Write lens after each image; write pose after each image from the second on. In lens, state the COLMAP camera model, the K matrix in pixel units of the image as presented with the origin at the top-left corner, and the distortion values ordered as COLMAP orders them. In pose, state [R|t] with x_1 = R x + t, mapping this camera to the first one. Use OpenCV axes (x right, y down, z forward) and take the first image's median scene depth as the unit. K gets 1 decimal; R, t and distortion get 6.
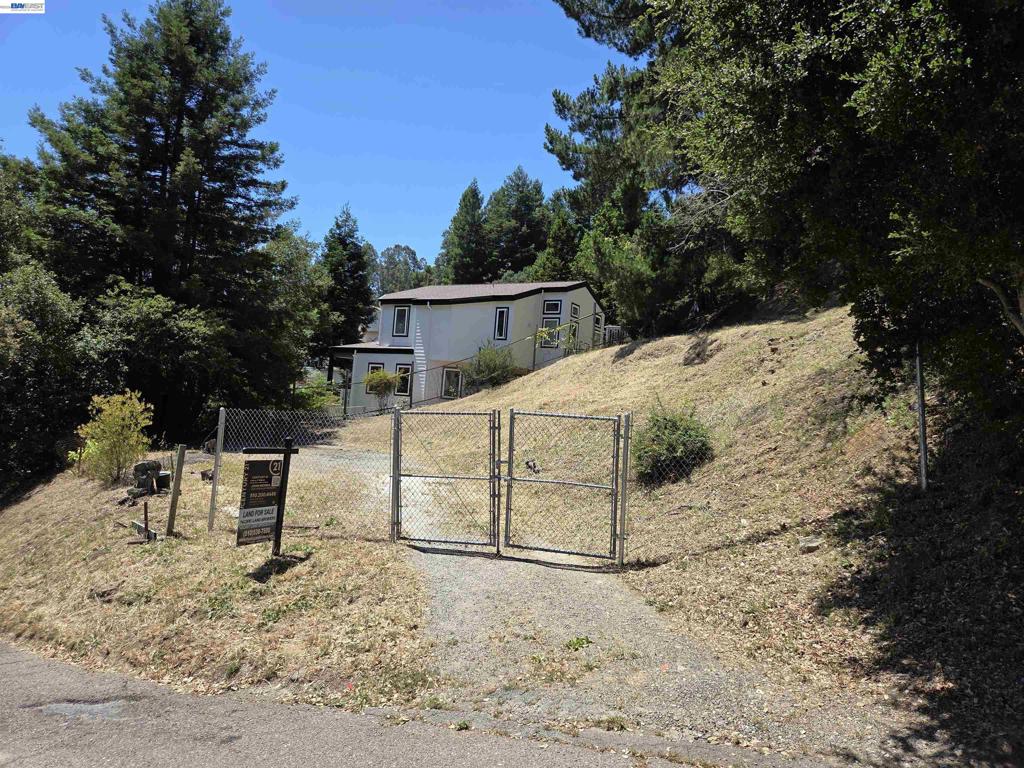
lens RADIAL K [[678.7, 0, 510.6], [0, 678.7, 376.9], [0, 0, 1]] dist [0.067533, -0.058778]
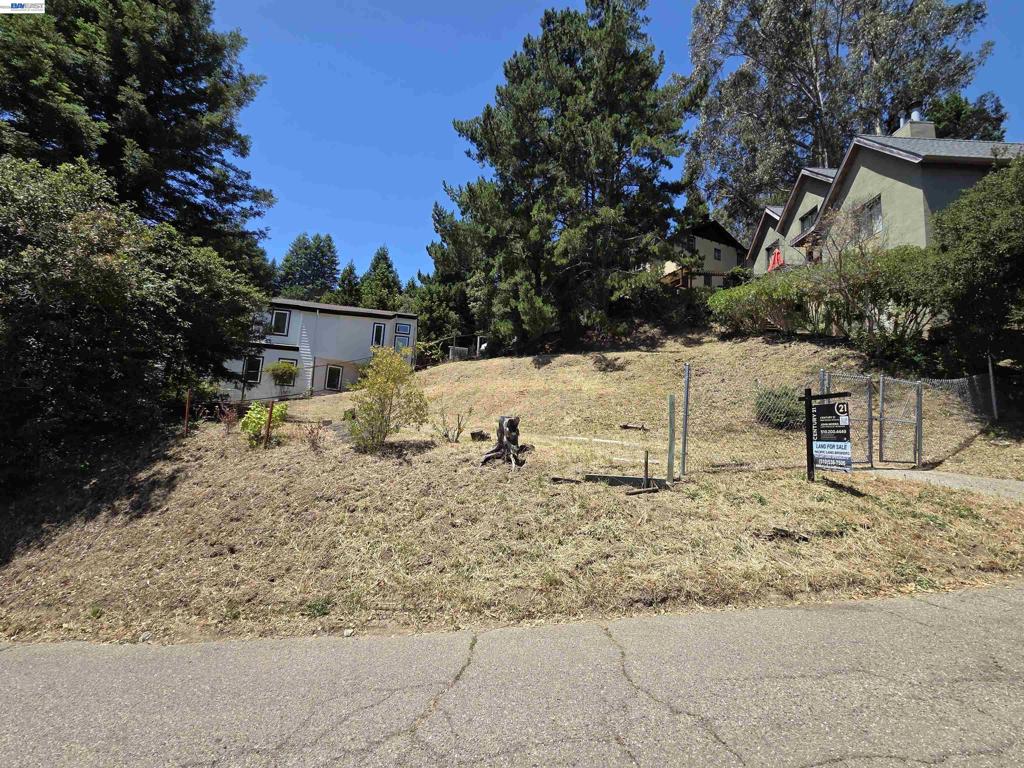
lens RADIAL K [[415.8, 0, 512.0], [0, 415.8, 384.0], [0, 0, 1]] dist [0.000558, 0.000022]
pose [[0.766880, 0.055823, 0.639359, -1.252238], [-0.042844, 0.998441, -0.035786, 0.133605], [-0.640359, 0.000051, 0.768076, 0.775605]]
